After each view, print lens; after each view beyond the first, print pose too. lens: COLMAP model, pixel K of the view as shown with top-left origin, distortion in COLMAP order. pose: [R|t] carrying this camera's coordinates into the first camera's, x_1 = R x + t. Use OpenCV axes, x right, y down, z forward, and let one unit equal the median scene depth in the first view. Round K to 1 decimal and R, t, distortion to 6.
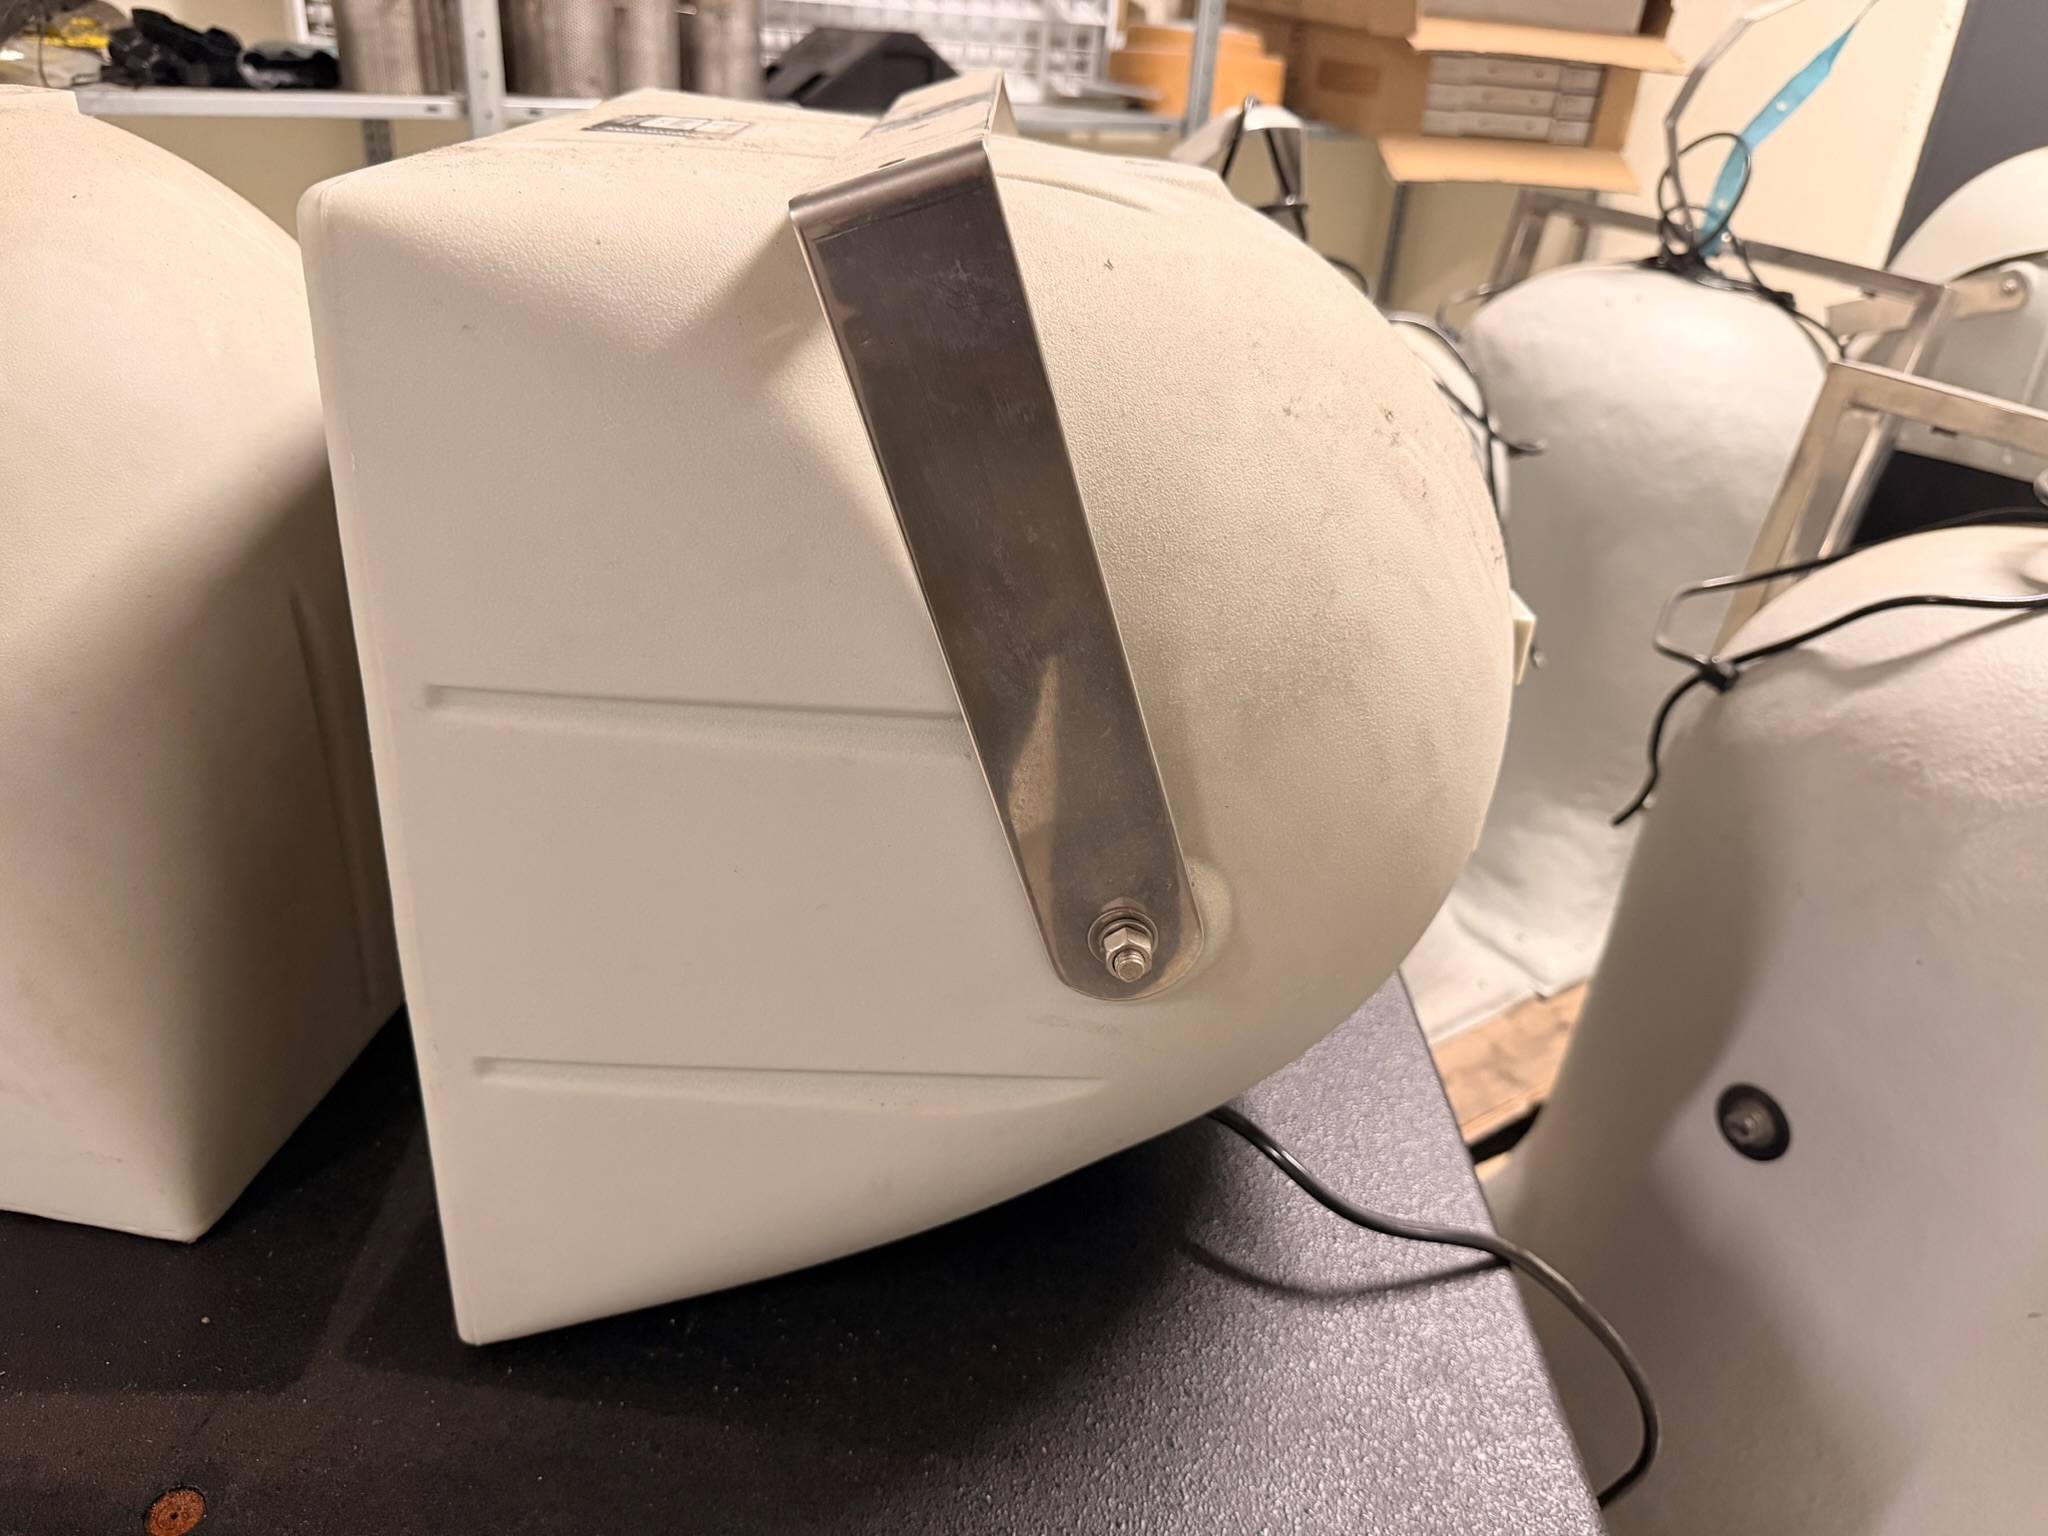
lens RADIAL K [[1478.5, 0, 1024.0], [0, 1478.5, 768.0], [0, 0, 1]] dist [0.001610, -0.007193]
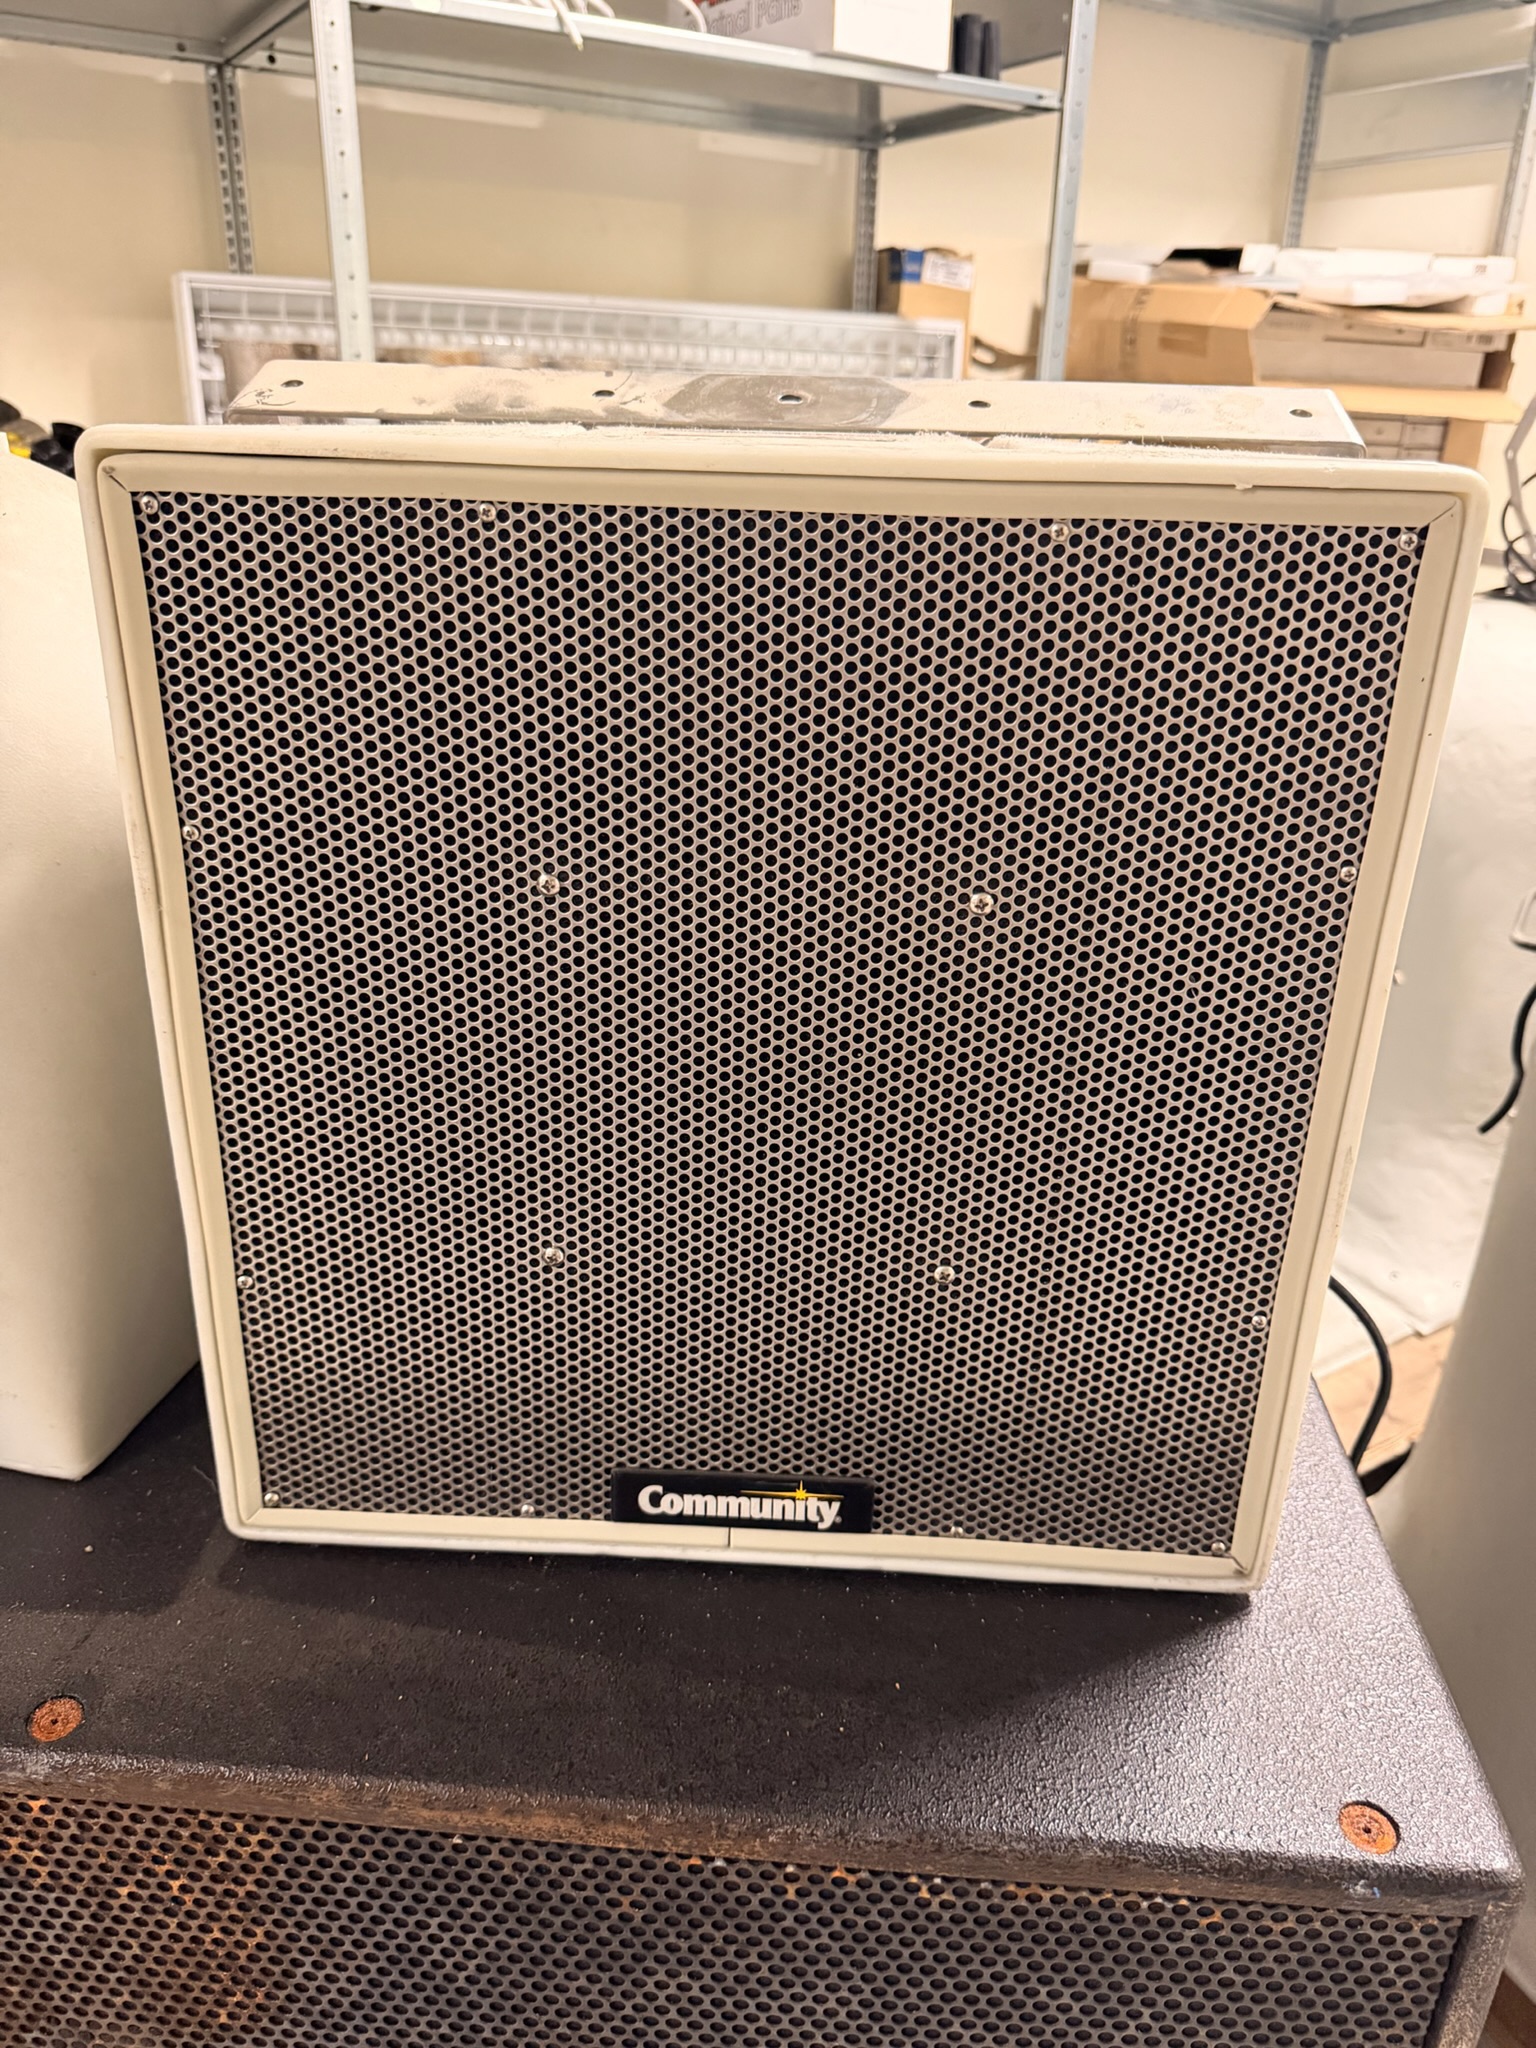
lens RADIAL K [[1478.5, 0, 768.0], [0, 1478.5, 1024.0], [0, 0, 1]] dist [0.001610, -0.007193]
pose [[0.996954, -0.014138, -0.076700, 0.008693], [0.007475, 0.996226, -0.086471, 0.096317], [0.077633, 0.085634, 0.993298, -0.028838]]
